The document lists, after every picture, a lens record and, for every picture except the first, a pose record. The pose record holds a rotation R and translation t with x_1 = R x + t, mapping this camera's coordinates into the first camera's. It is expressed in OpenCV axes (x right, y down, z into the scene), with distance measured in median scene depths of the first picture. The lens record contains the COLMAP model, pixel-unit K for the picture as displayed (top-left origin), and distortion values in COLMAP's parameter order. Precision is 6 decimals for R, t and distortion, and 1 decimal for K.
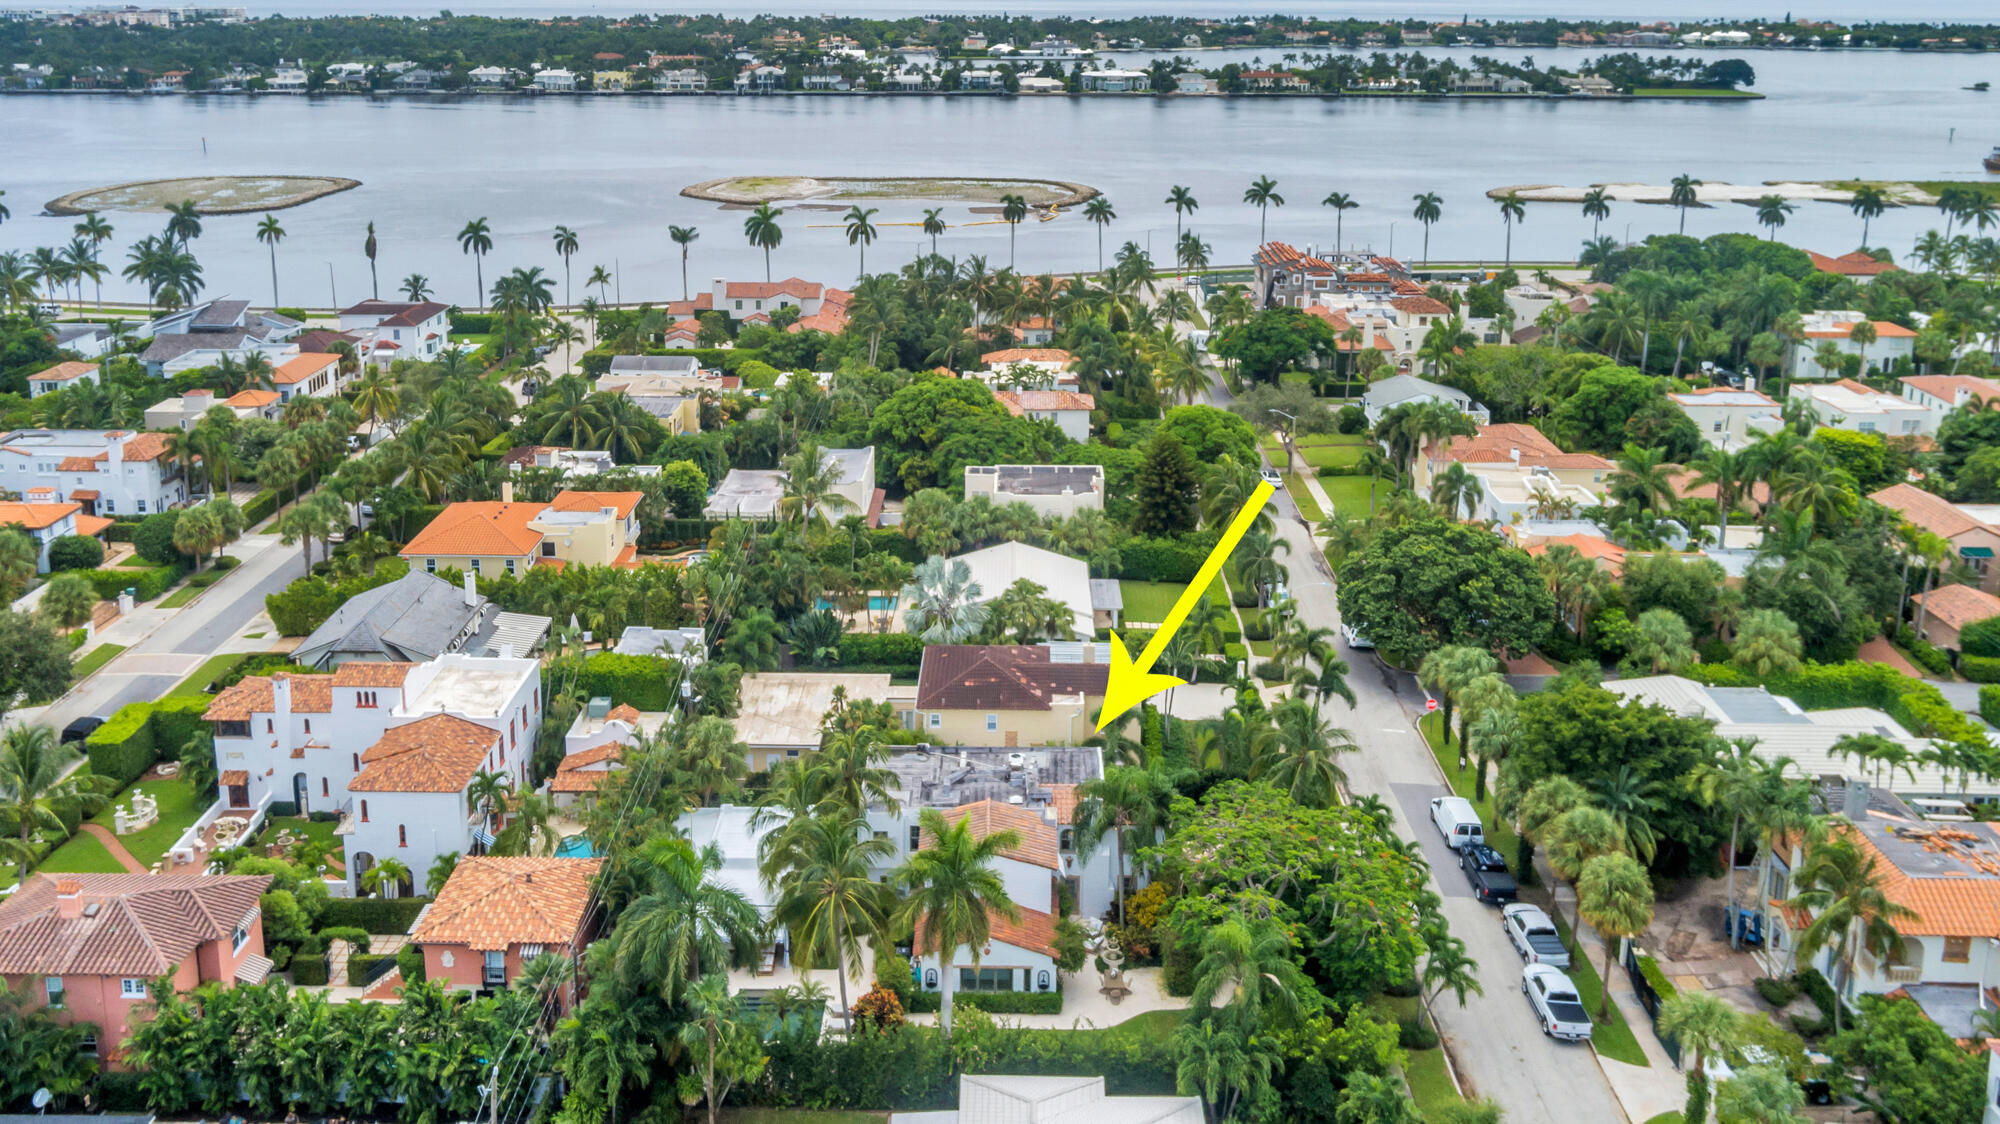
lens RADIAL K [[1668.5, 0, 1036.5], [0, 1668.5, 561.0], [0, 0, 1]] dist [0.005909, 0.020122]
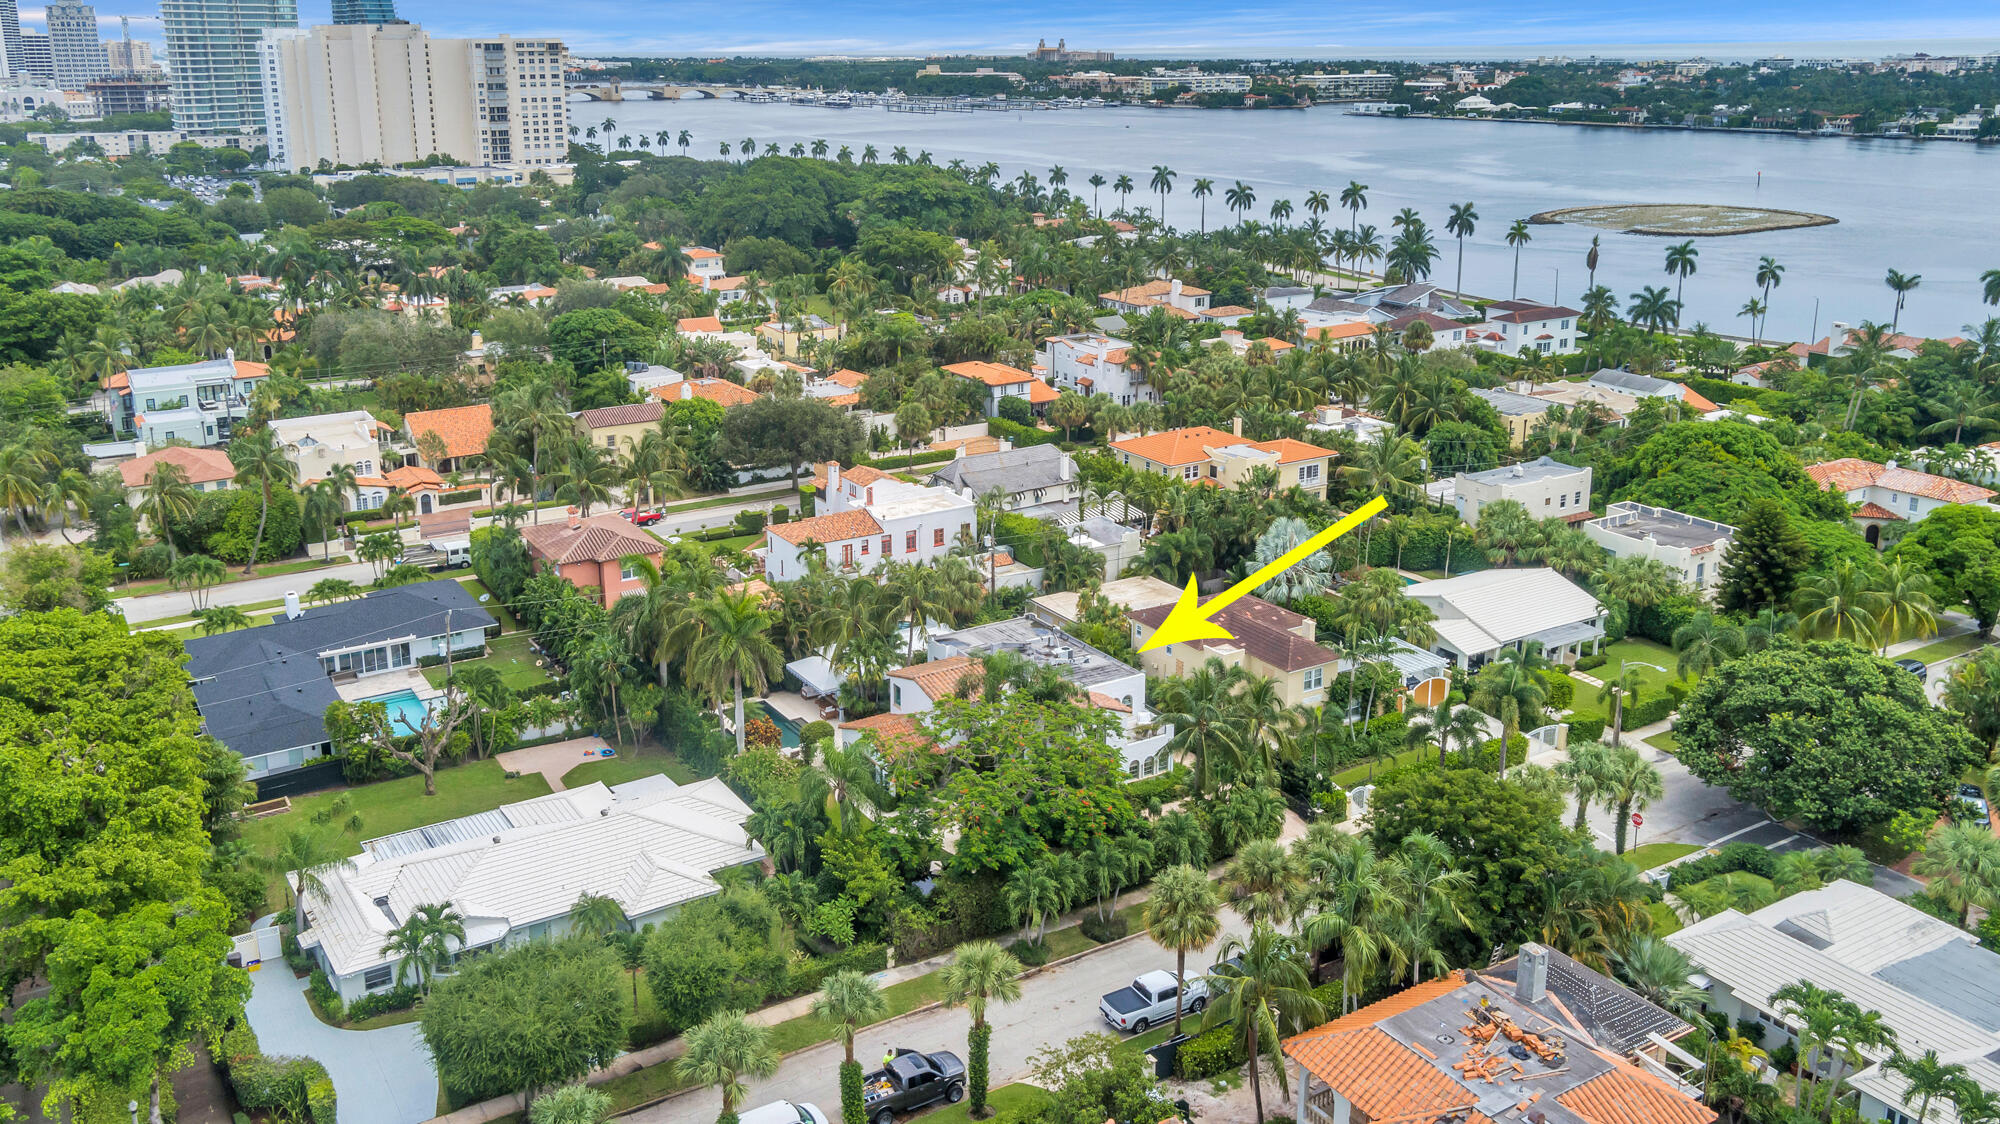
lens RADIAL K [[1668.5, 0, 1036.5], [0, 1668.5, 561.0], [0, 0, 1]] dist [0.005909, 0.020122]
pose [[0.529932, 0.246666, -0.811374, 0.135270], [-0.268488, 0.956348, 0.115383, -0.010423], [0.804417, 0.156699, 0.573027, 0.037692]]
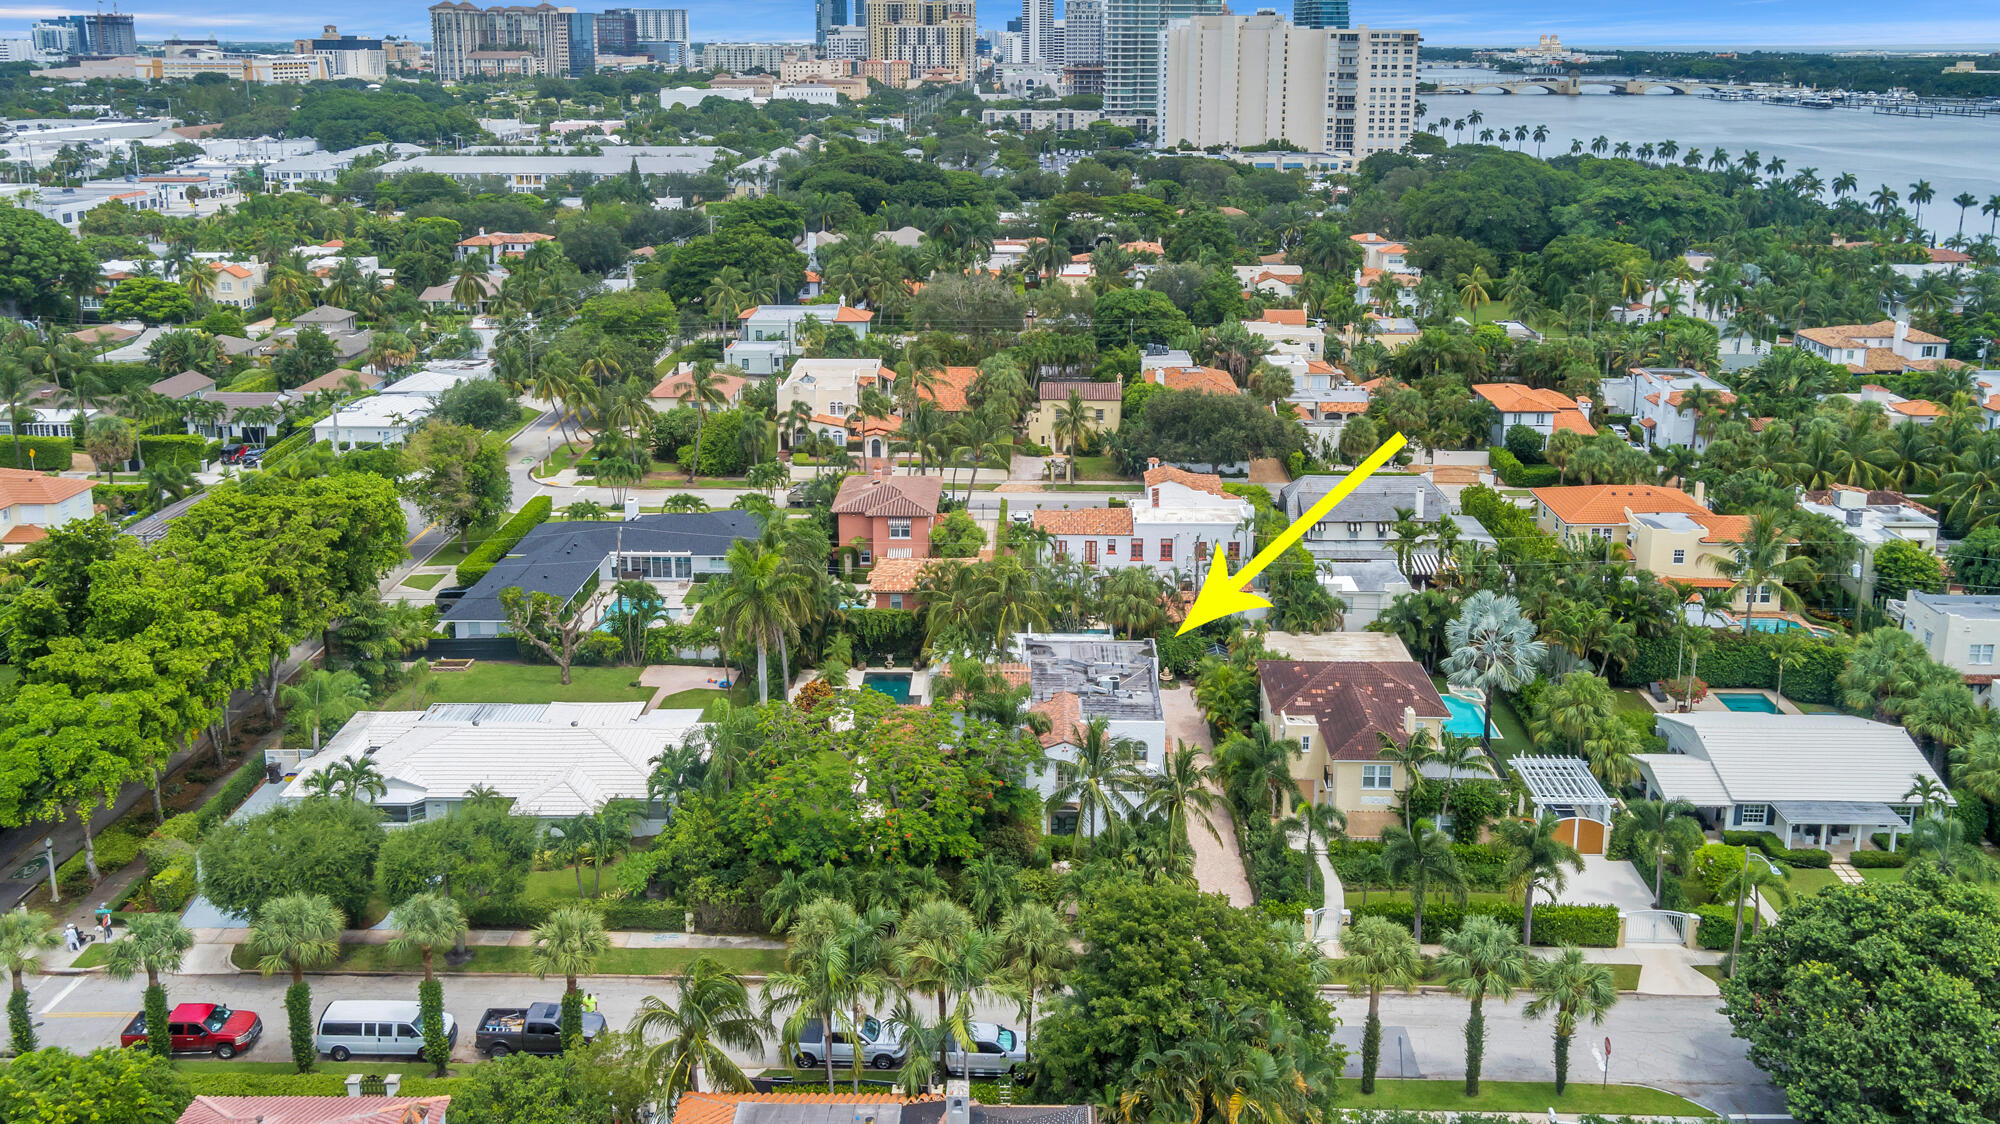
lens RADIAL K [[1668.5, 0, 1036.5], [0, 1668.5, 561.0], [0, 0, 1]] dist [0.005909, 0.020122]
pose [[-0.020993, 0.297841, -0.954385, 0.148292], [-0.328501, 0.899540, 0.287950, -0.034962], [0.944270, 0.319562, 0.078957, 0.111703]]
